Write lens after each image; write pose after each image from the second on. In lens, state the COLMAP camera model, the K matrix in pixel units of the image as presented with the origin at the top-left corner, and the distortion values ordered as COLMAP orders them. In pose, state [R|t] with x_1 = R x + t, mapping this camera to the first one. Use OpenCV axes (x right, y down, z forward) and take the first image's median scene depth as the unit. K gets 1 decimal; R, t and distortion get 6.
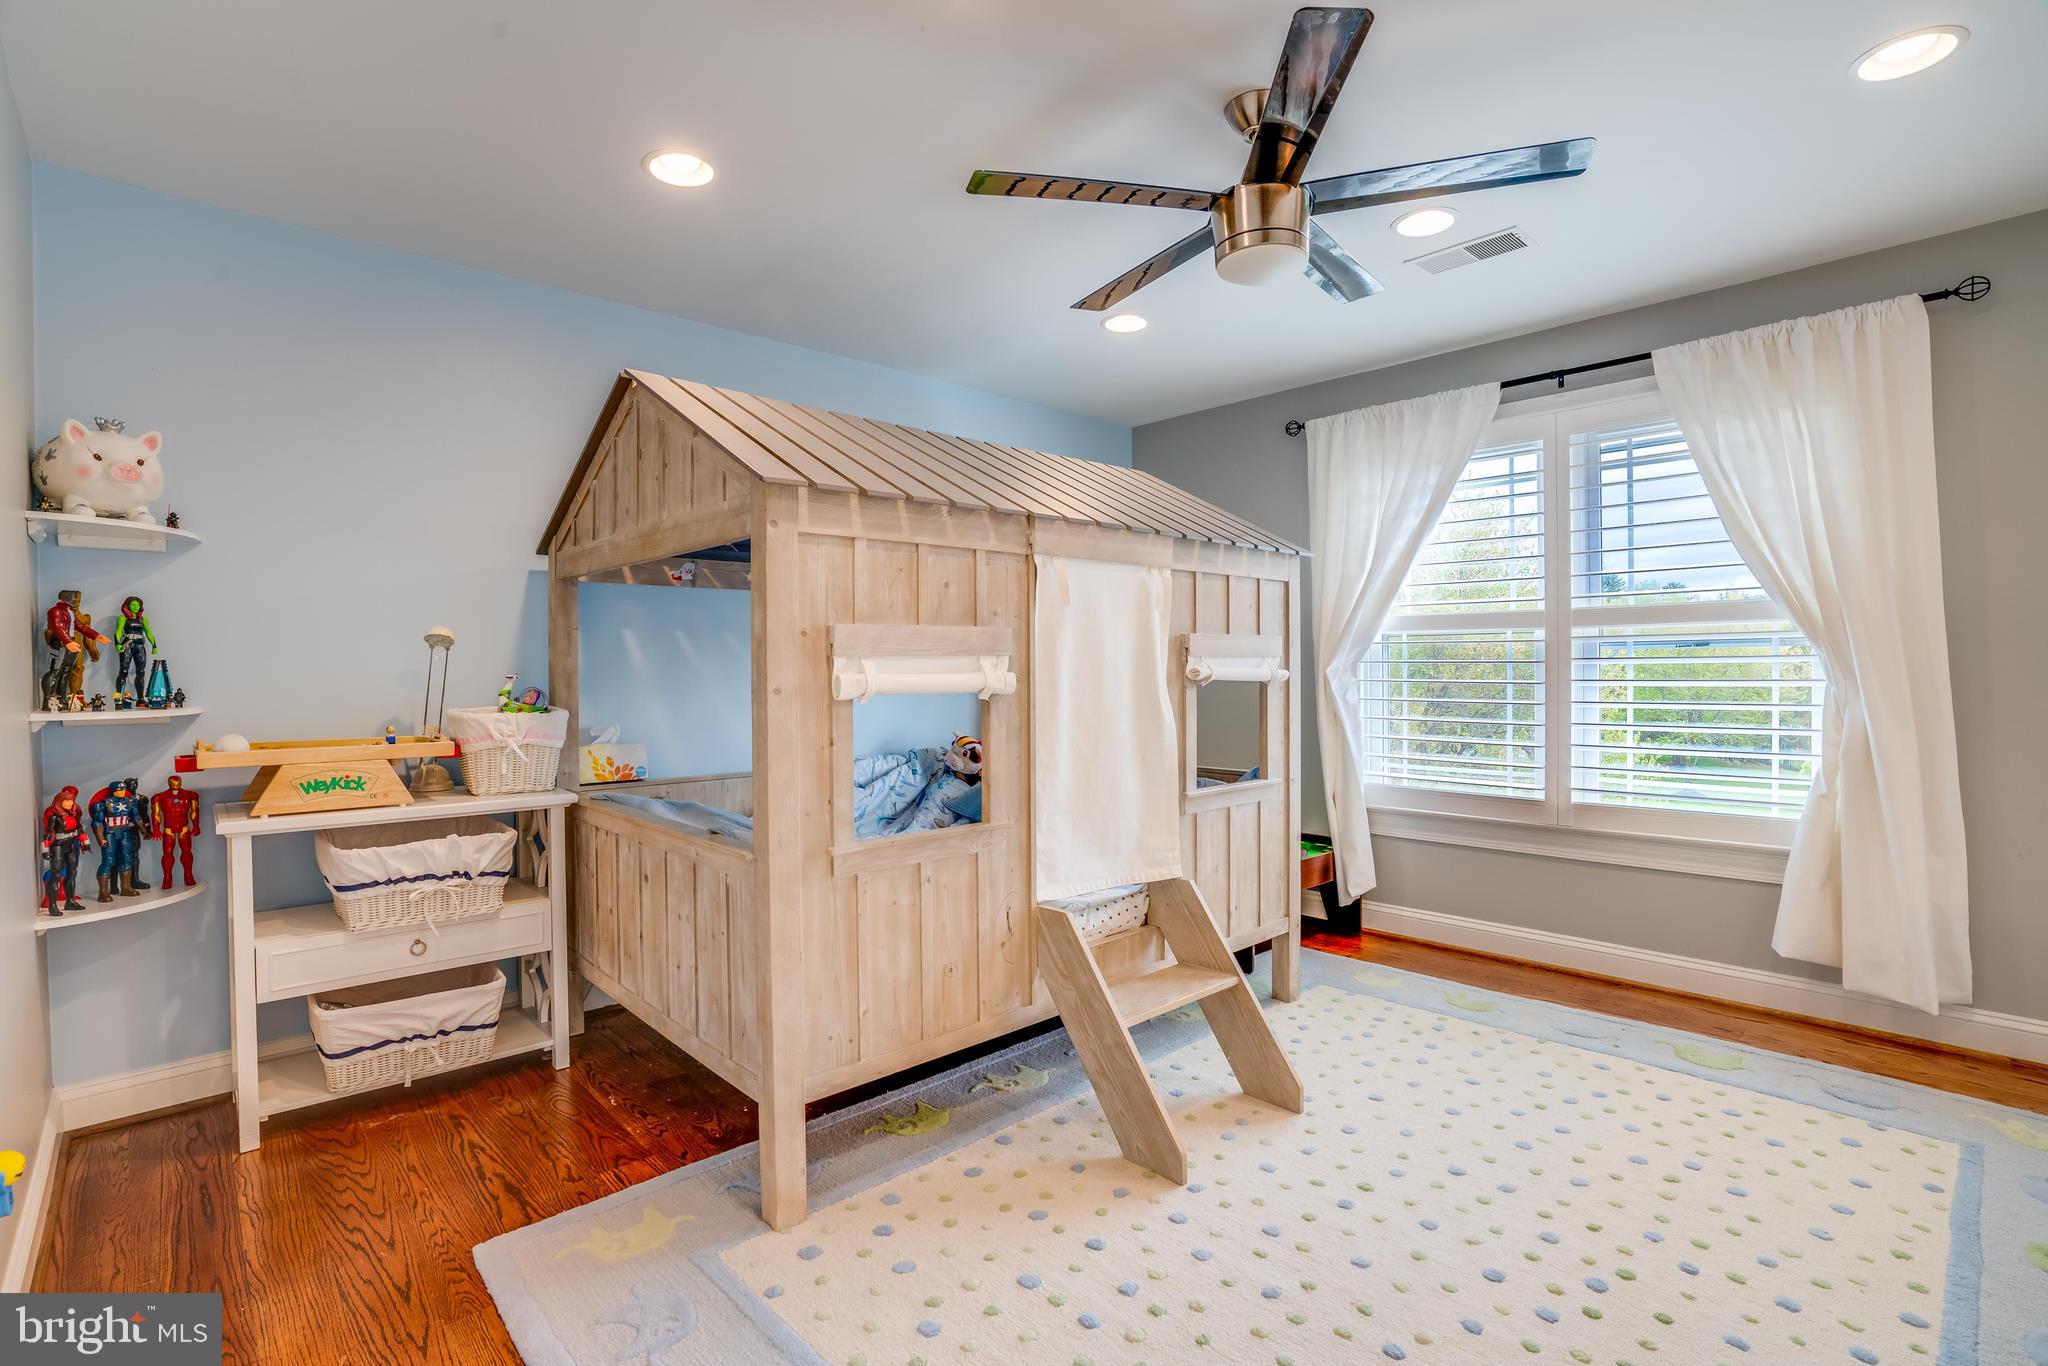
lens RADIAL K [[948.2, 0, 1033.0], [0, 948.2, 680.4], [0, 0, 1]] dist [-0.043536, 0.008739]
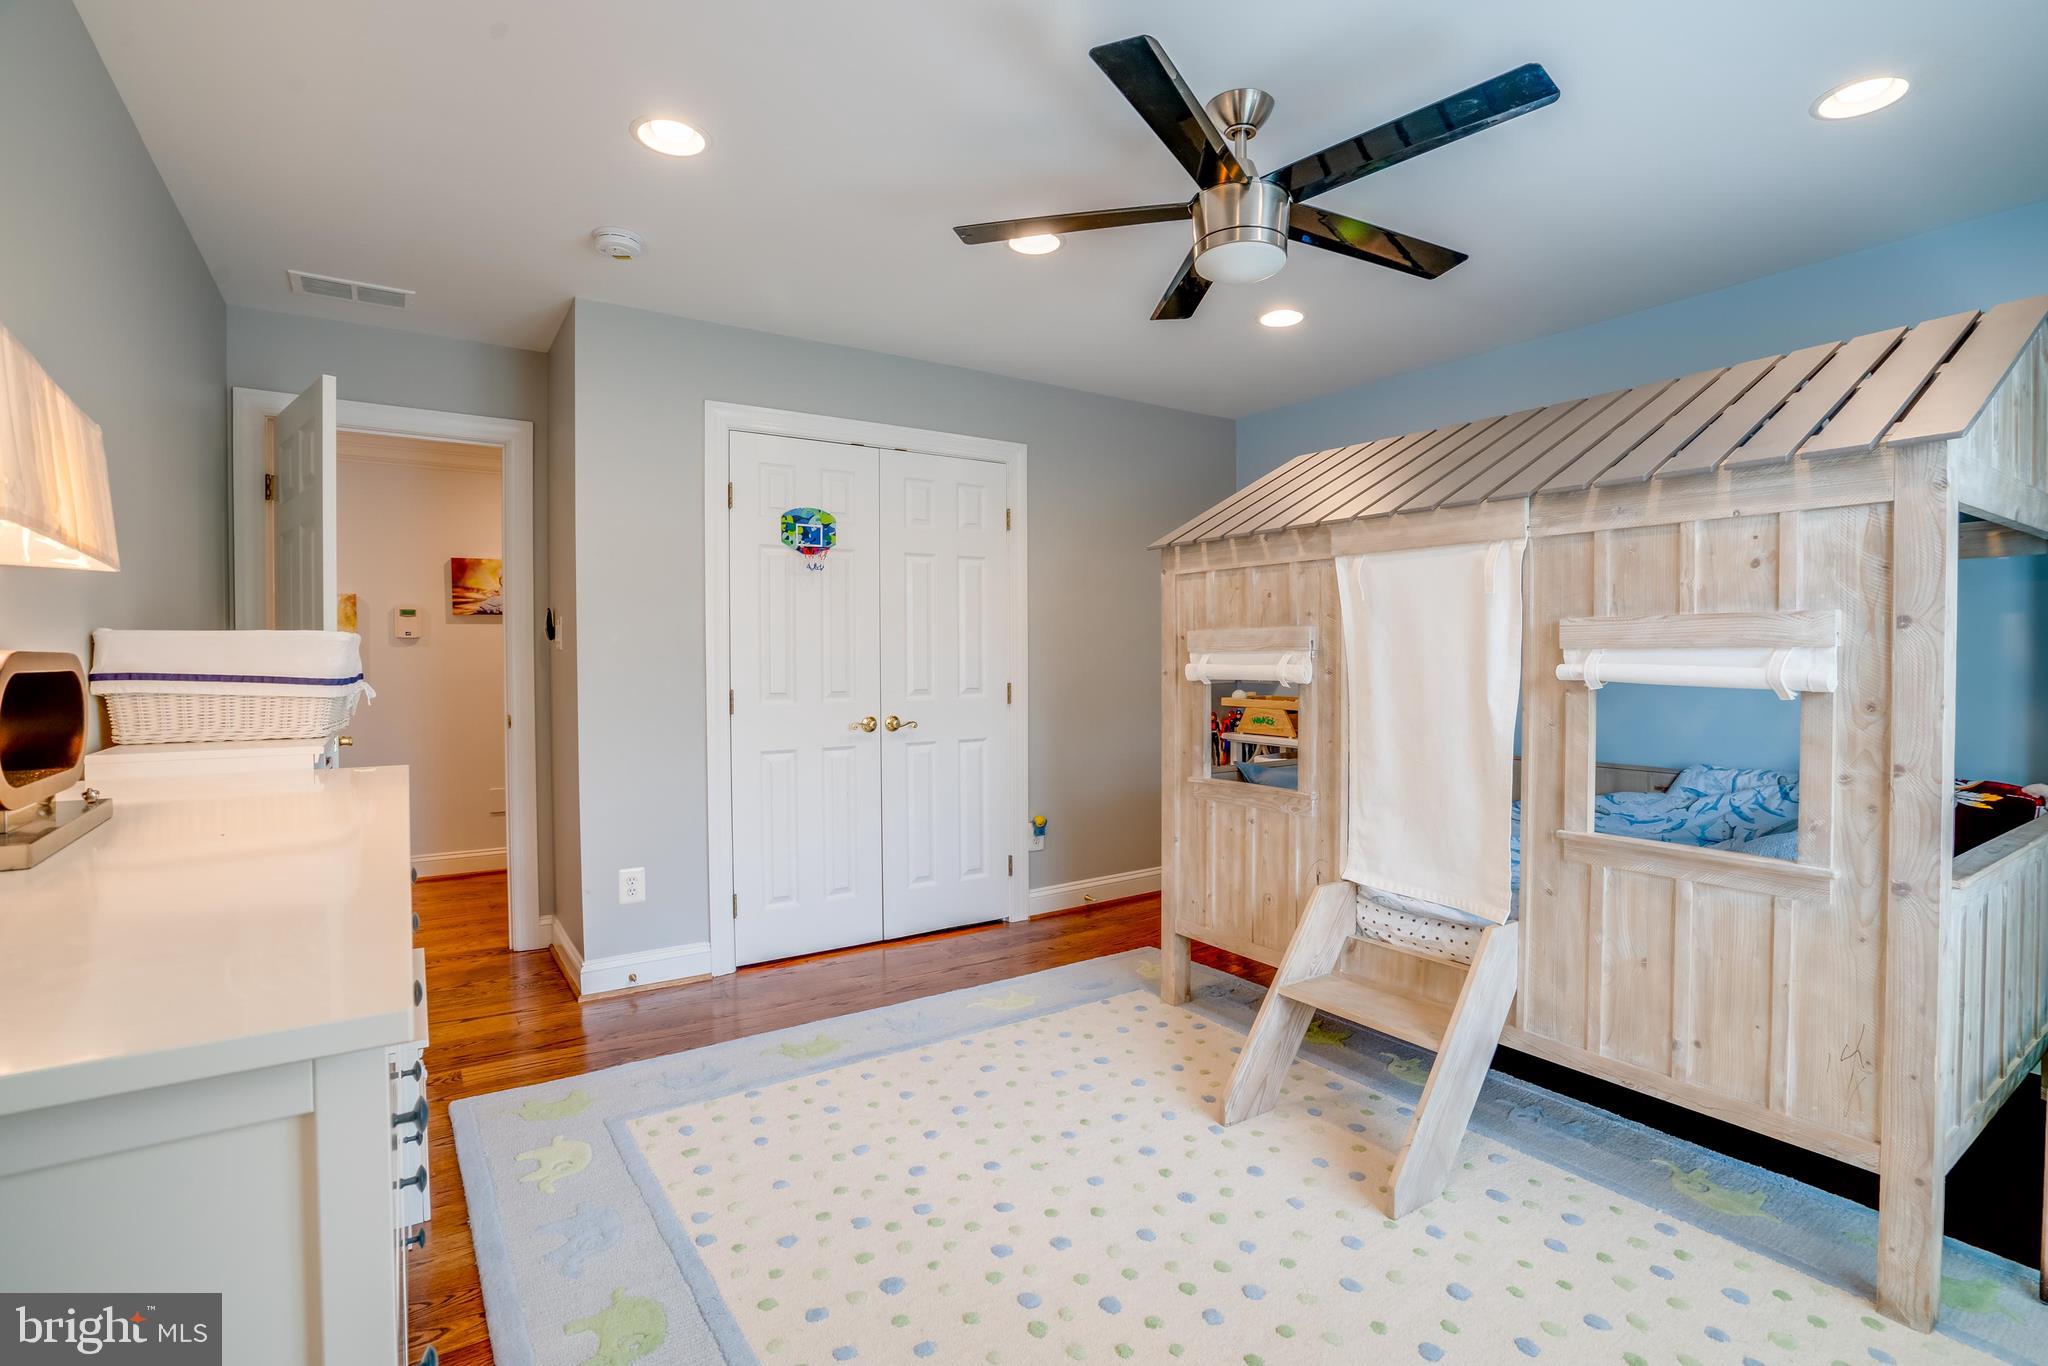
lens RADIAL K [[948.2, 0, 1026.4], [0, 948.2, 673.2], [0, 0, 1]] dist [-0.043536, 0.008739]
pose [[-0.161623, 0.024461, -0.986549, 1.254013], [-0.012509, 0.999562, 0.026833, -0.027027], [0.986773, 0.016678, -0.161246, 0.914900]]
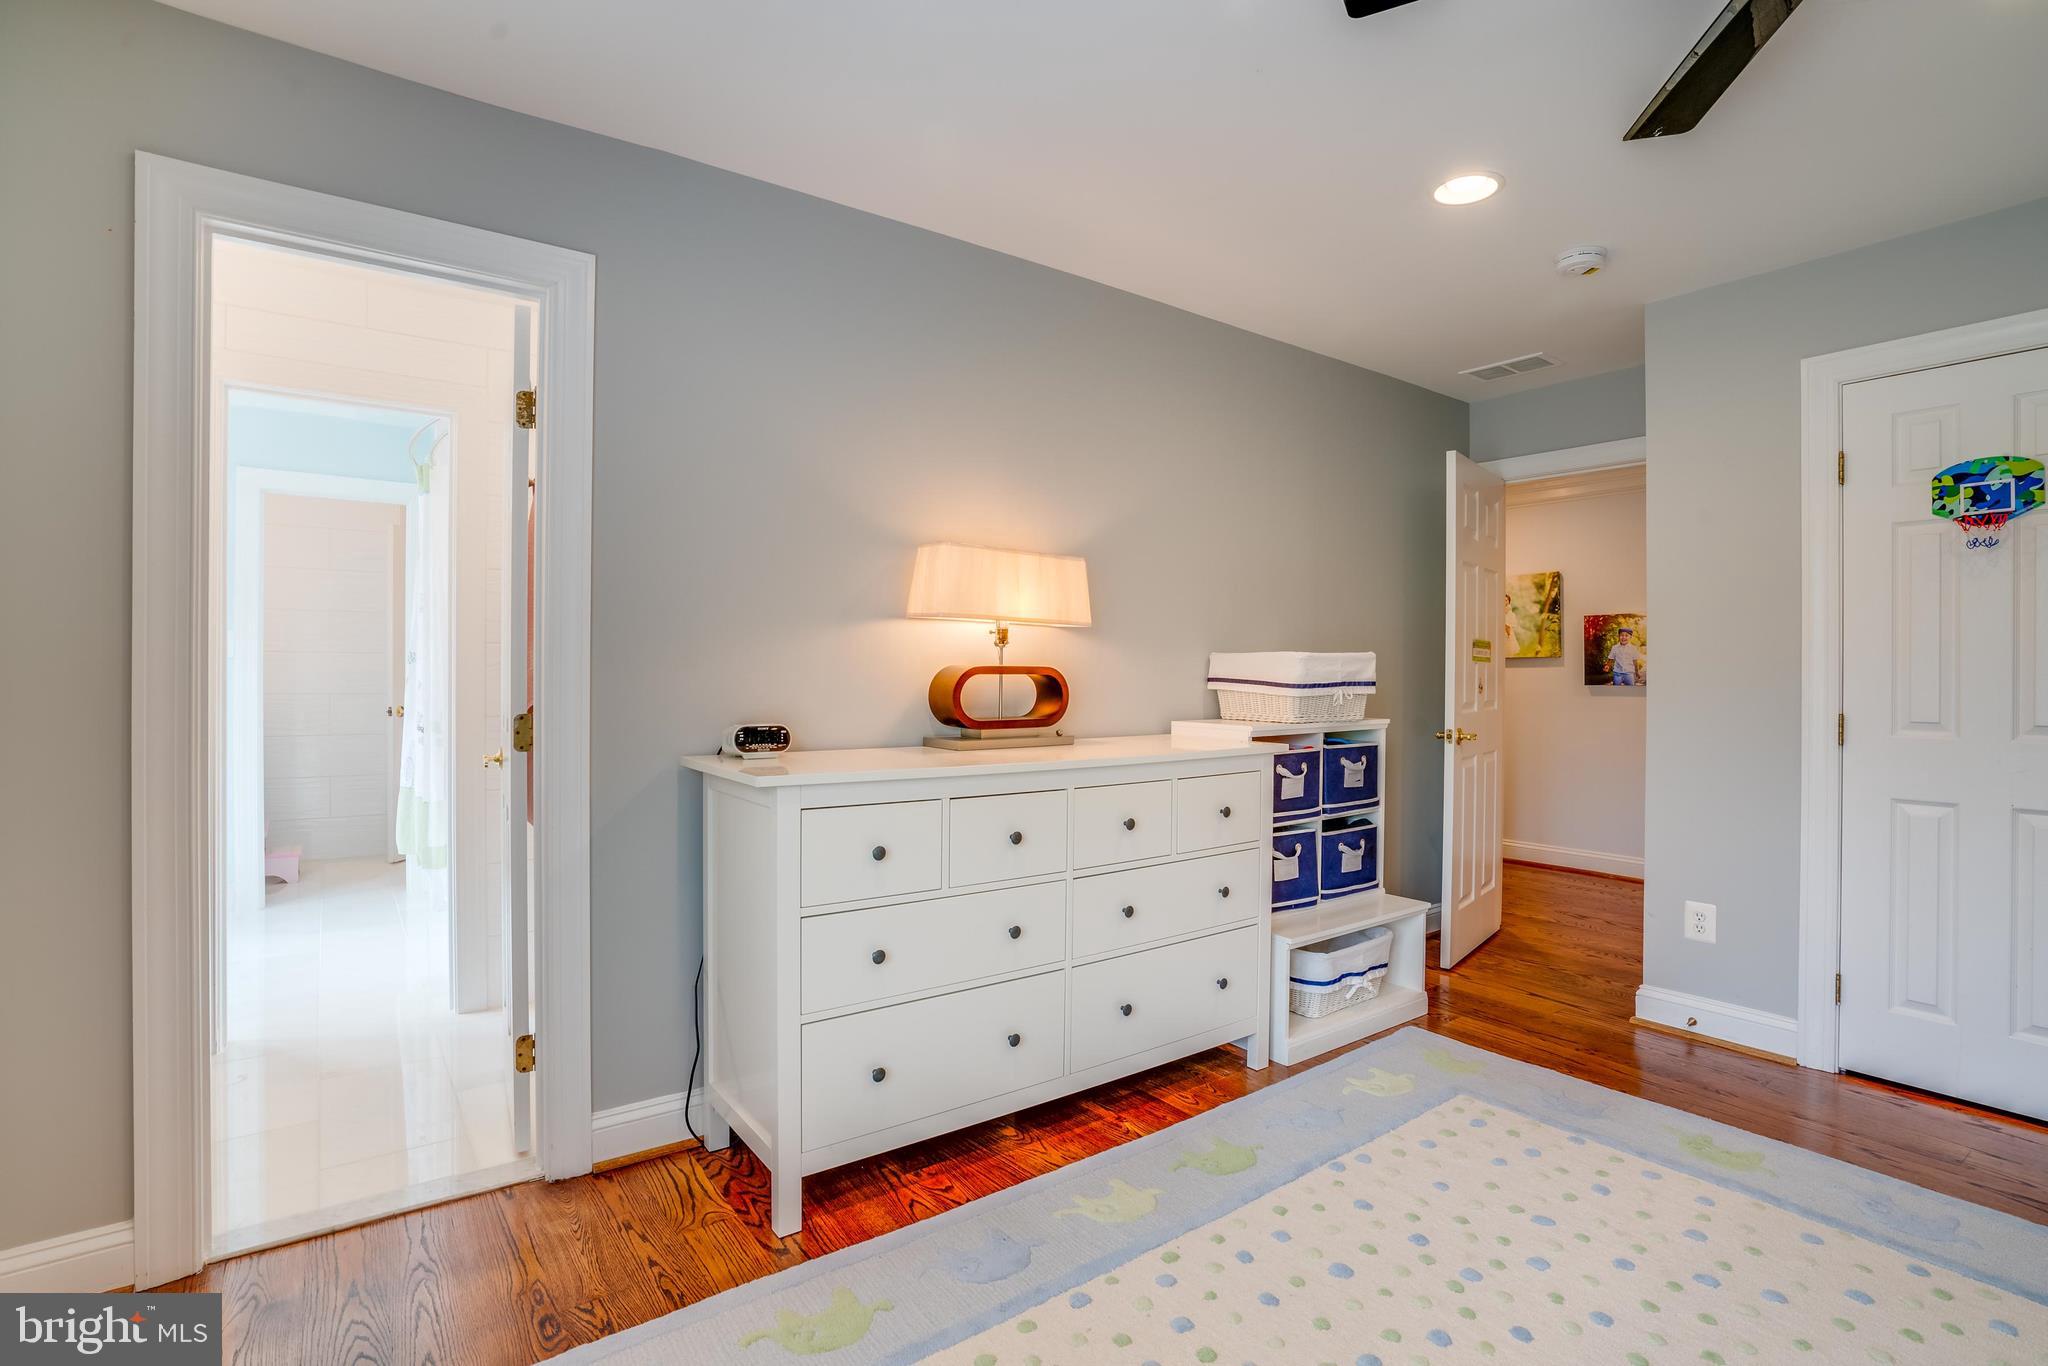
lens RADIAL K [[948.2, 0, 1015.9], [0, 948.2, 669.7], [0, 0, 1]] dist [-0.043536, 0.008739]
pose [[-0.992927, 0.001587, 0.118718, 0.681668], [0.003621, 0.999850, 0.016924, -0.033547], [-0.118673, 0.017235, -0.992784, 1.539495]]
